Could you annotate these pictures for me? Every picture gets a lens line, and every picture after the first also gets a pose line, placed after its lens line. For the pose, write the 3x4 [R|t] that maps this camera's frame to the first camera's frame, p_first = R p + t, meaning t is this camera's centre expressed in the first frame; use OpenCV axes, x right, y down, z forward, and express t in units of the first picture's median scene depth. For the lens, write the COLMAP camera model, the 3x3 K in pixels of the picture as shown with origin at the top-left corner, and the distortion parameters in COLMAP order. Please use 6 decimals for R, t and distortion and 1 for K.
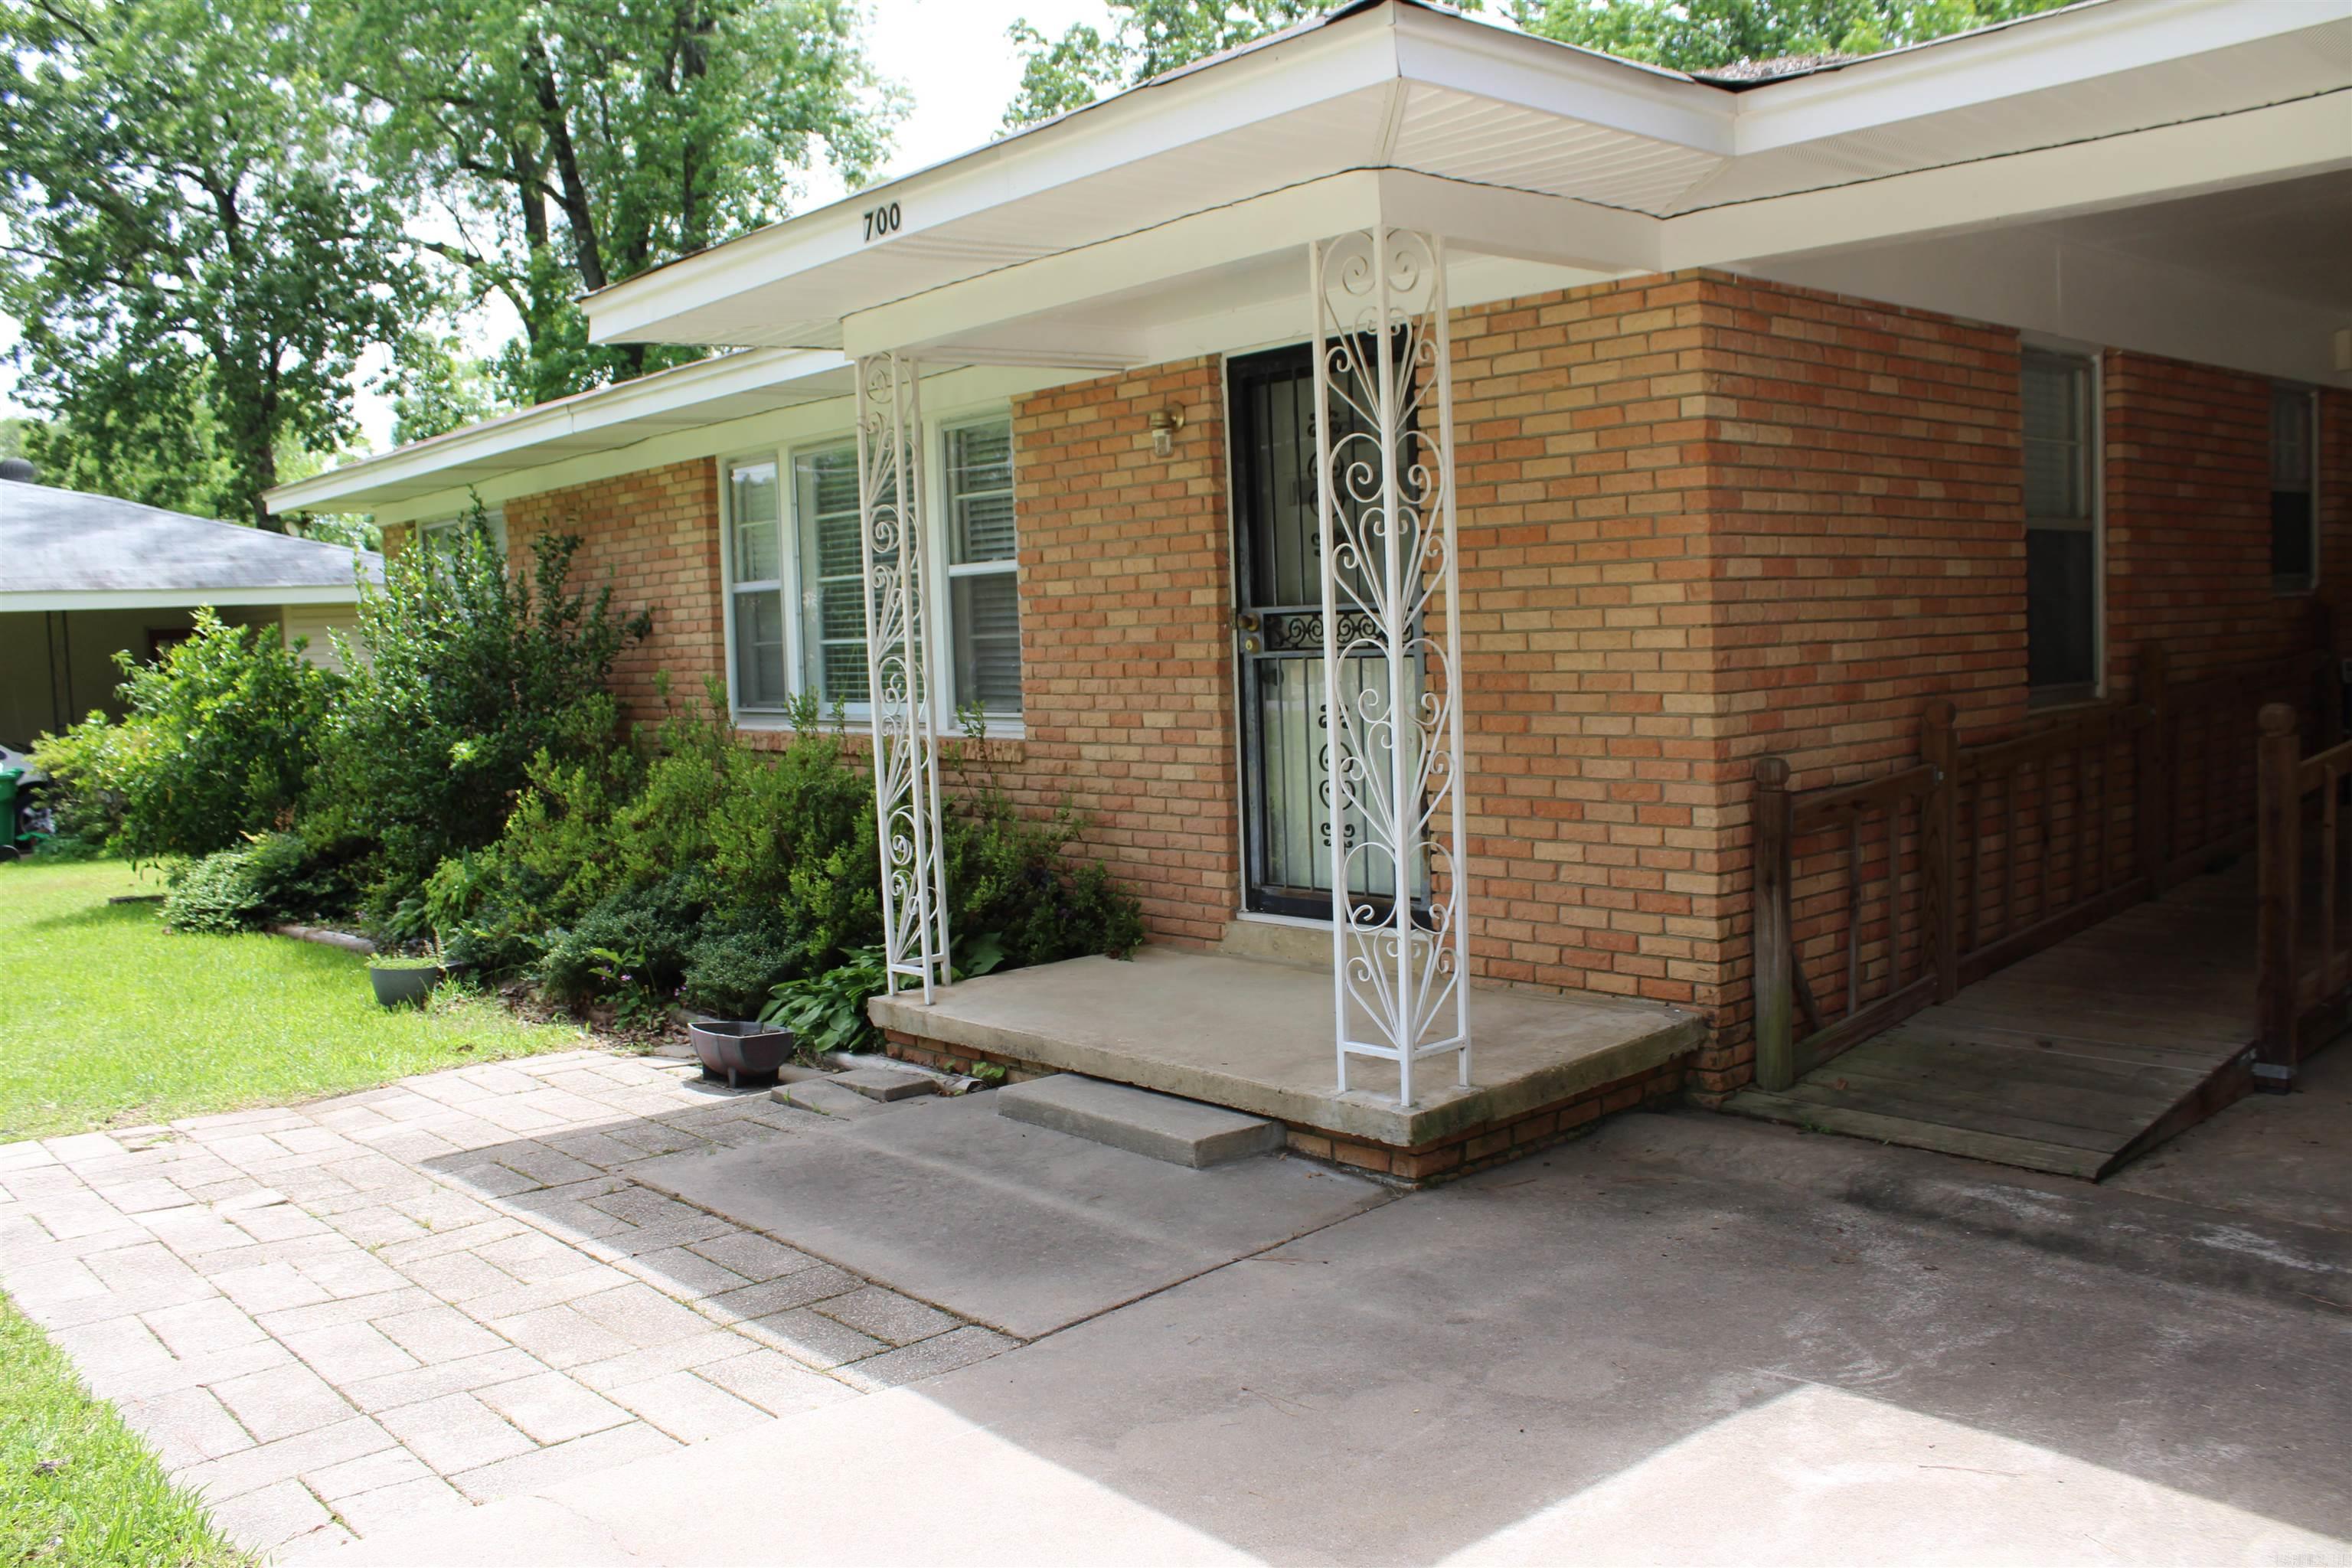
lens RADIAL K [[1958.1, 0, 1177.3], [0, 1958.1, 785.8], [0, 0, 1]] dist [-0.168959, 0.150790]
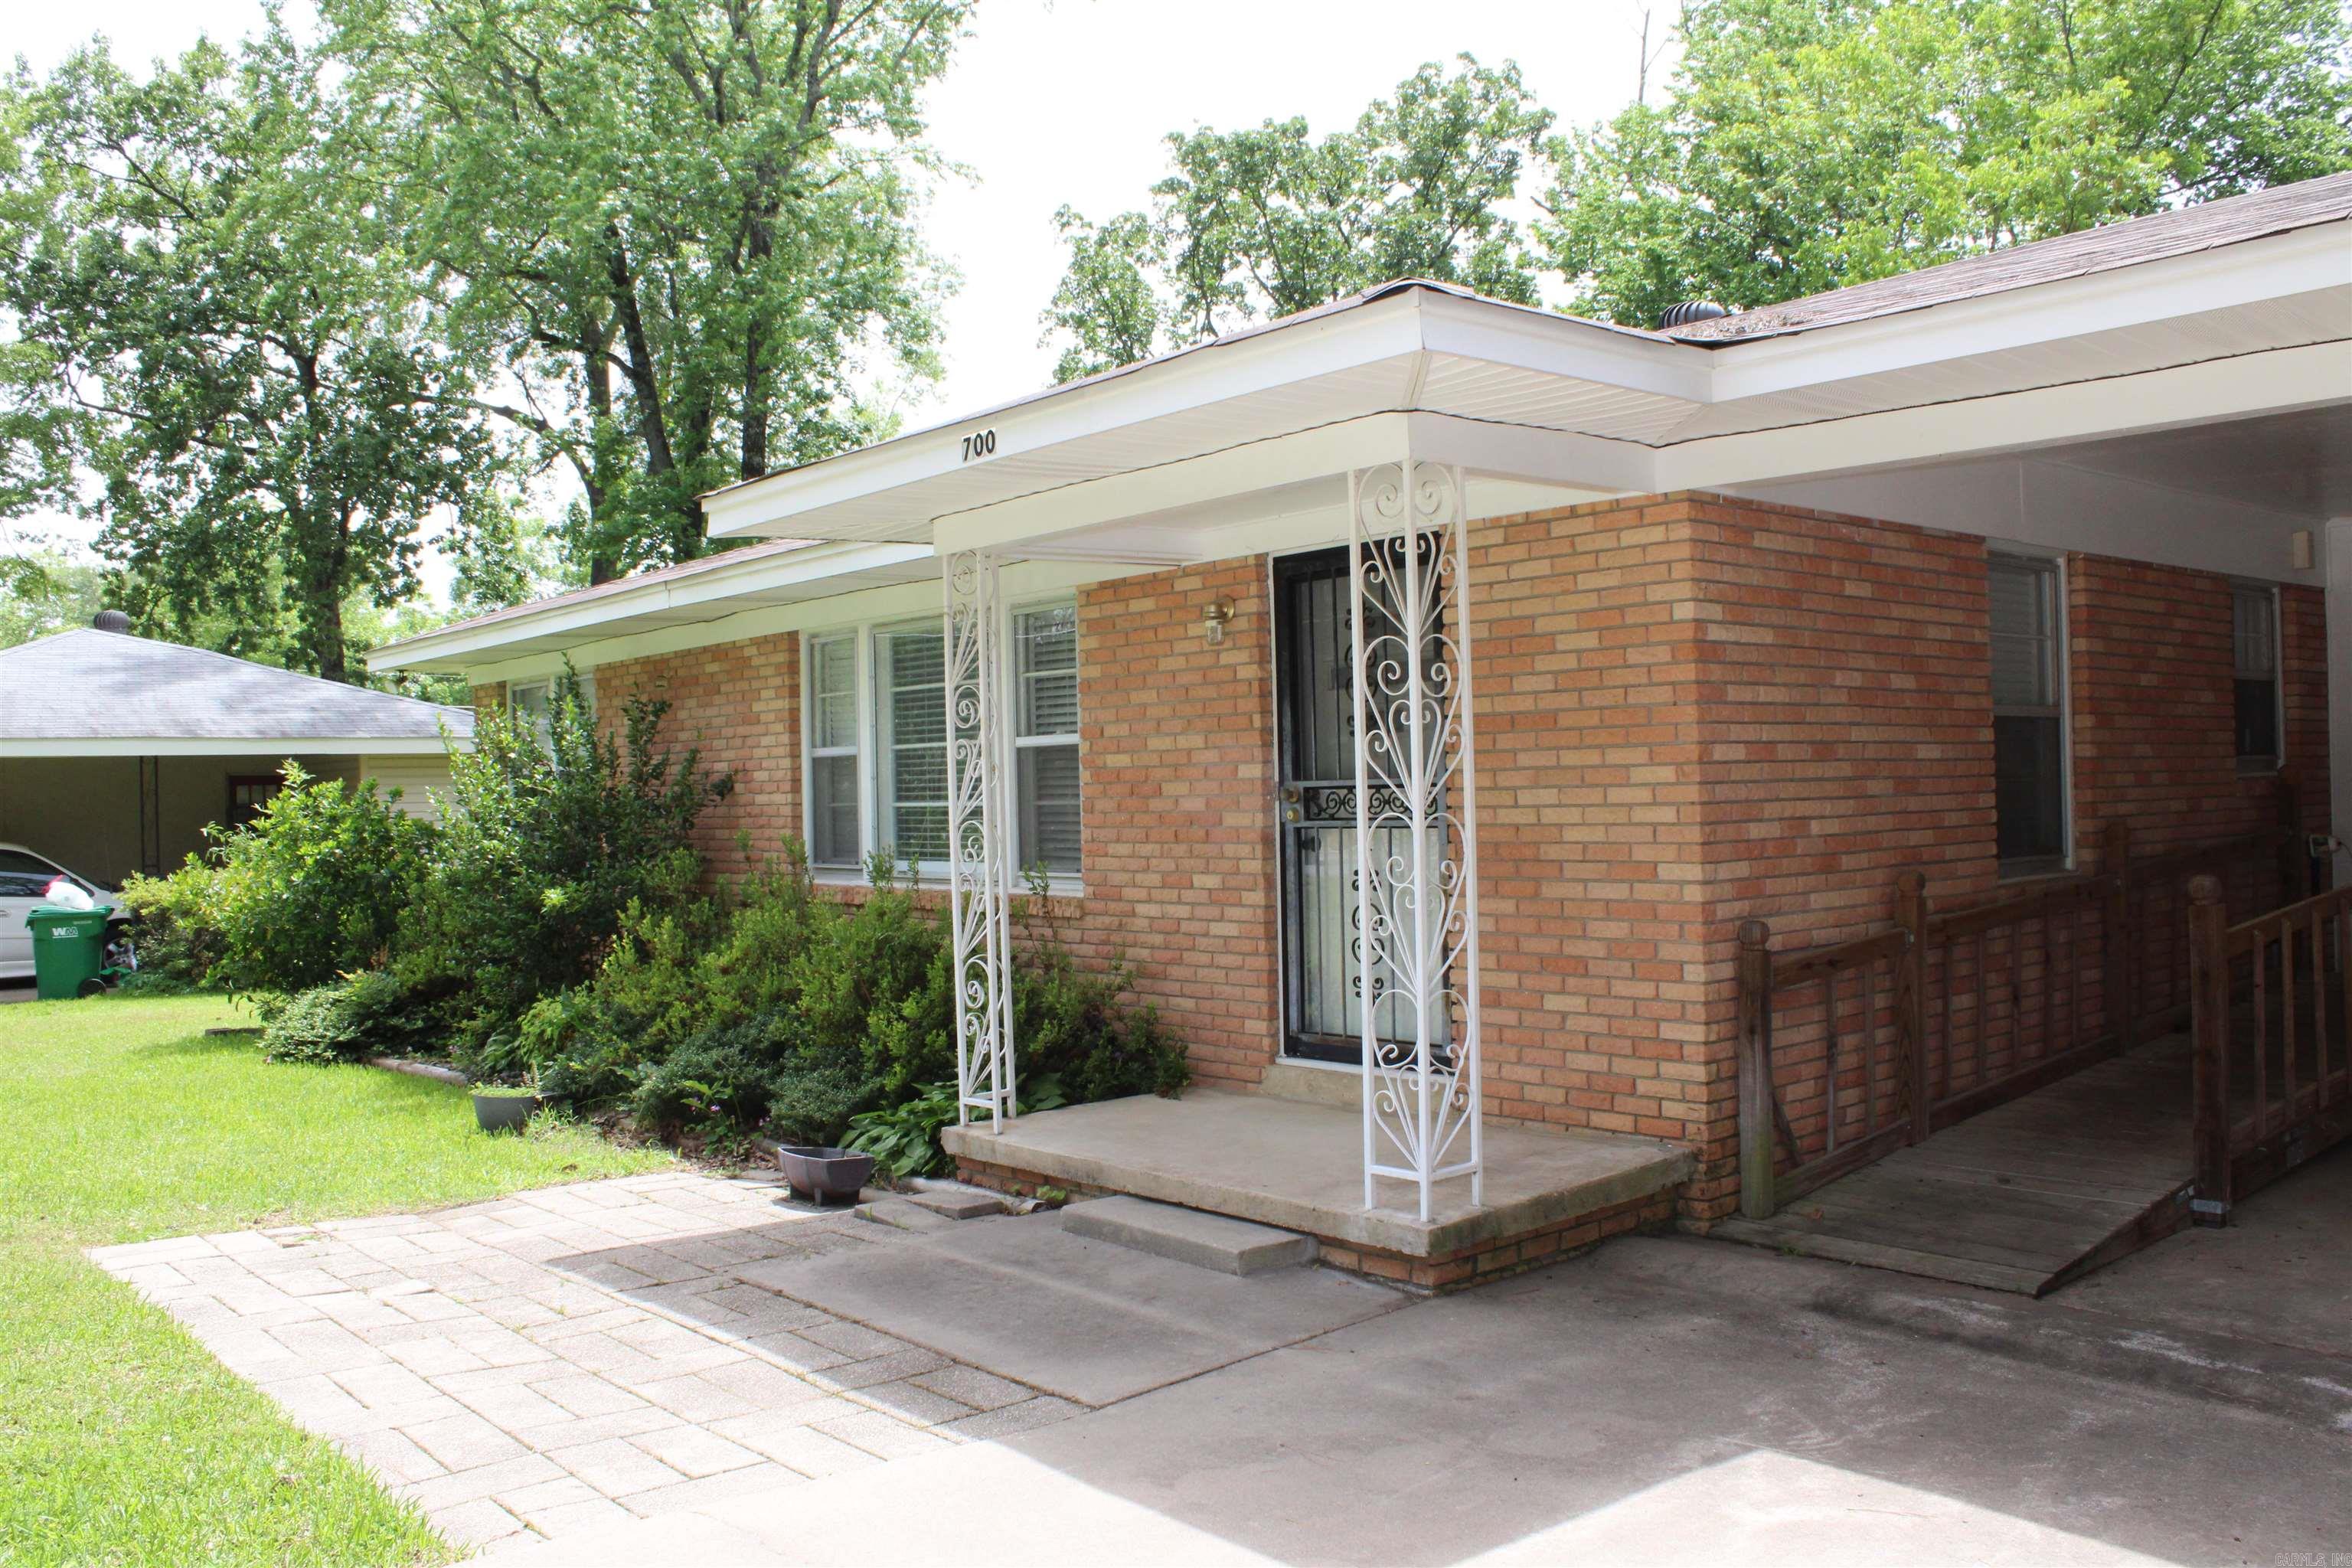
lens RADIAL K [[1958.1, 0, 1164.1], [0, 1958.1, 790.3], [0, 0, 1]] dist [-0.168959, 0.150790]
pose [[0.999597, 0.013938, -0.024734, -0.007807], [-0.015891, 0.996618, -0.080624, 0.005072], [0.023527, 0.080984, 0.996438, -0.116859]]
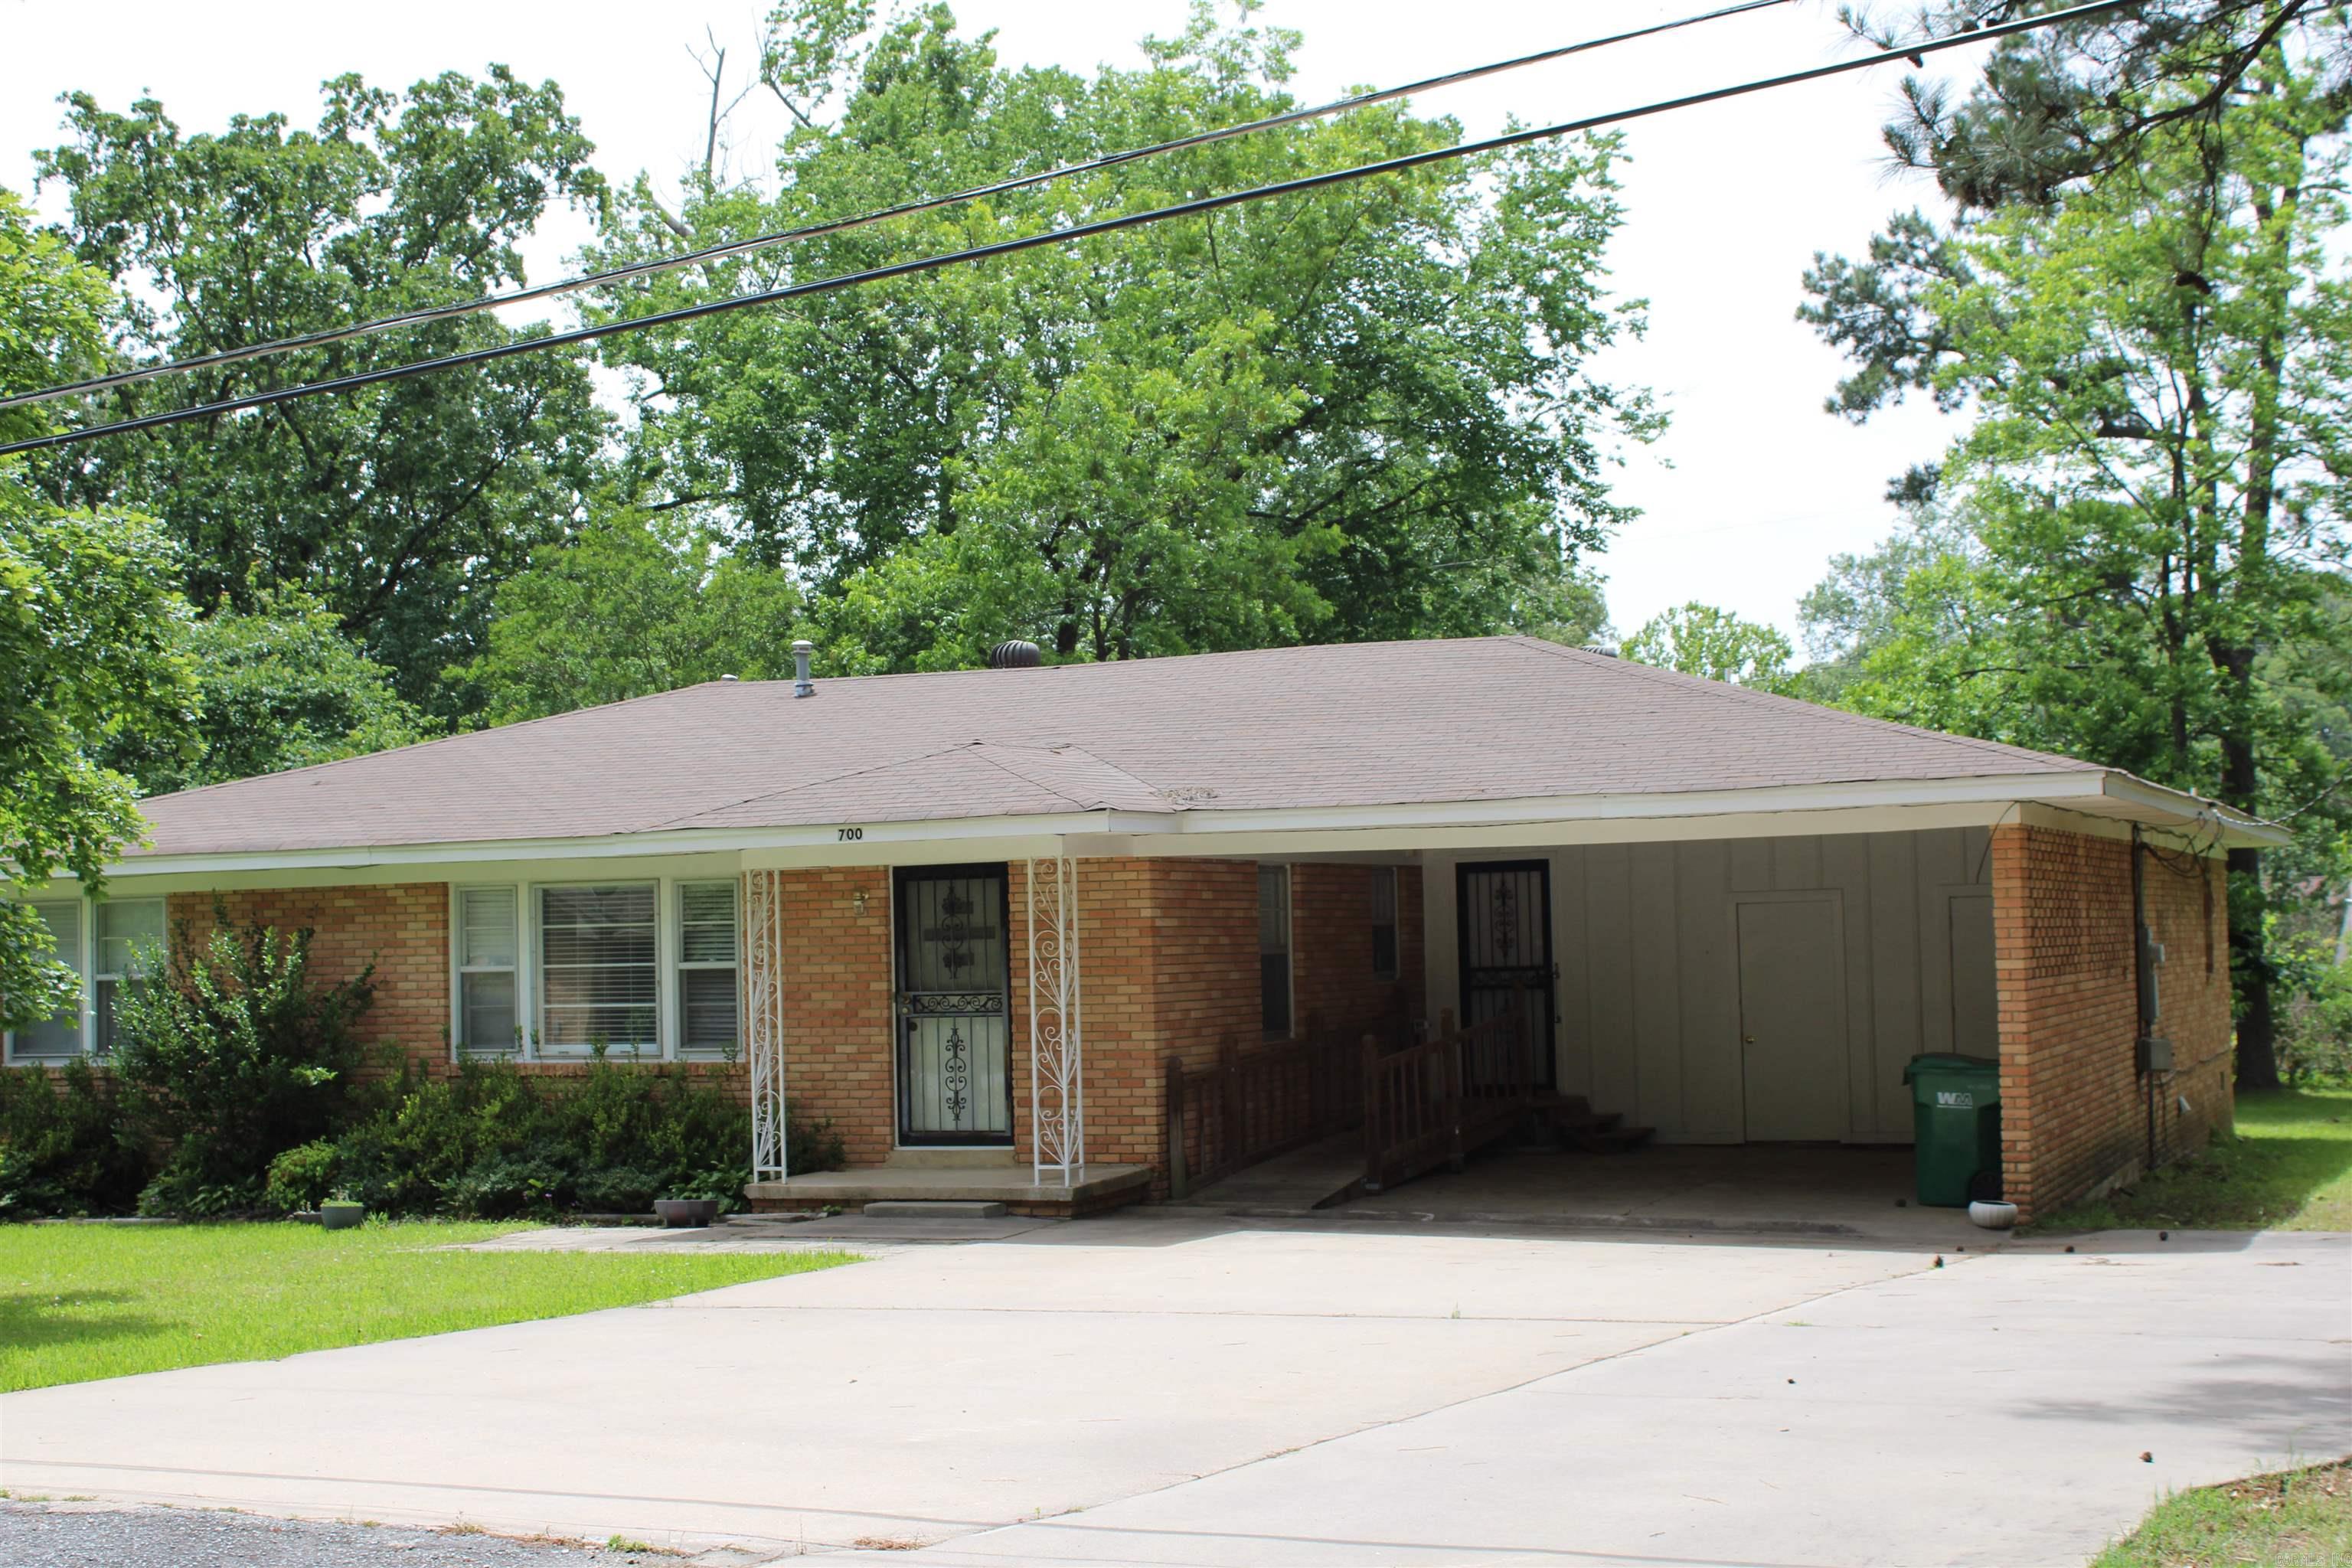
lens RADIAL K [[3454.4, 0, 1176.1], [0, 3454.4, 784.6], [0, 0, 1]] dist [0.001642, 0.000000]
pose [[0.900181, 0.034877, 0.434117, -1.346893], [0.025046, 0.990993, -0.131553, 0.183360], [-0.434795, 0.129294, 0.891199, -2.468114]]
